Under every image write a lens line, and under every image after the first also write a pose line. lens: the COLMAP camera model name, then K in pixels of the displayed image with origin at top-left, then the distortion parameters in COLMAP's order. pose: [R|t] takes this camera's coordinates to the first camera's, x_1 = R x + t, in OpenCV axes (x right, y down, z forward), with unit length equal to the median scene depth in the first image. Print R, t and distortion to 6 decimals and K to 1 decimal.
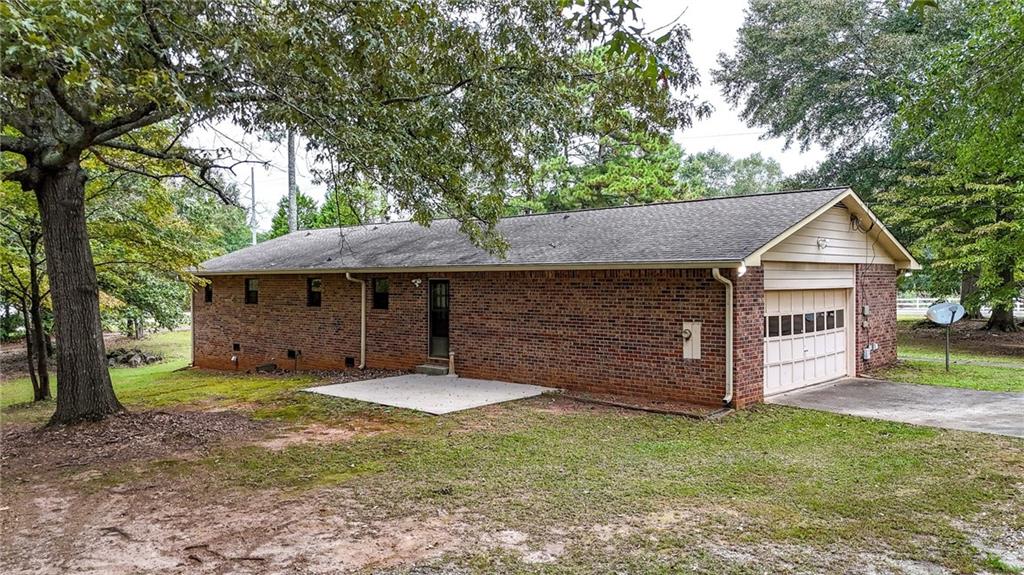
lens RADIAL K [[757.9, 0, 512.0], [0, 757.9, 287.5], [0, 0, 1]] dist [0.079103, -0.078630]
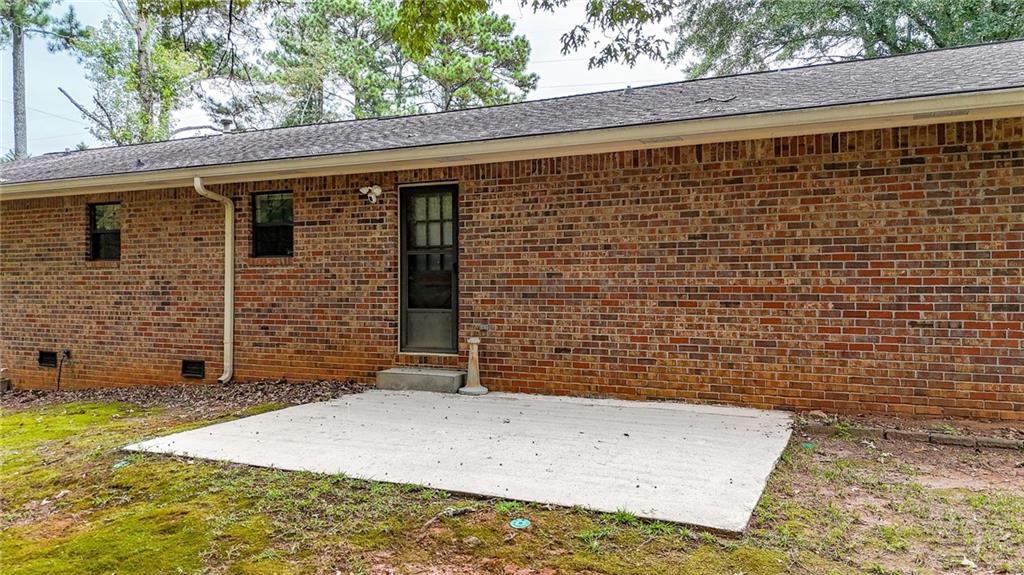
lens RADIAL K [[757.9, 0, 512.0], [0, 757.9, 287.5], [0, 0, 1]] dist [0.079103, -0.078630]
pose [[0.954761, -0.002897, 0.297362, -0.180519], [0.003592, 0.999992, -0.001792, 0.051752], [-0.297354, 0.002779, 0.954763, 0.517325]]
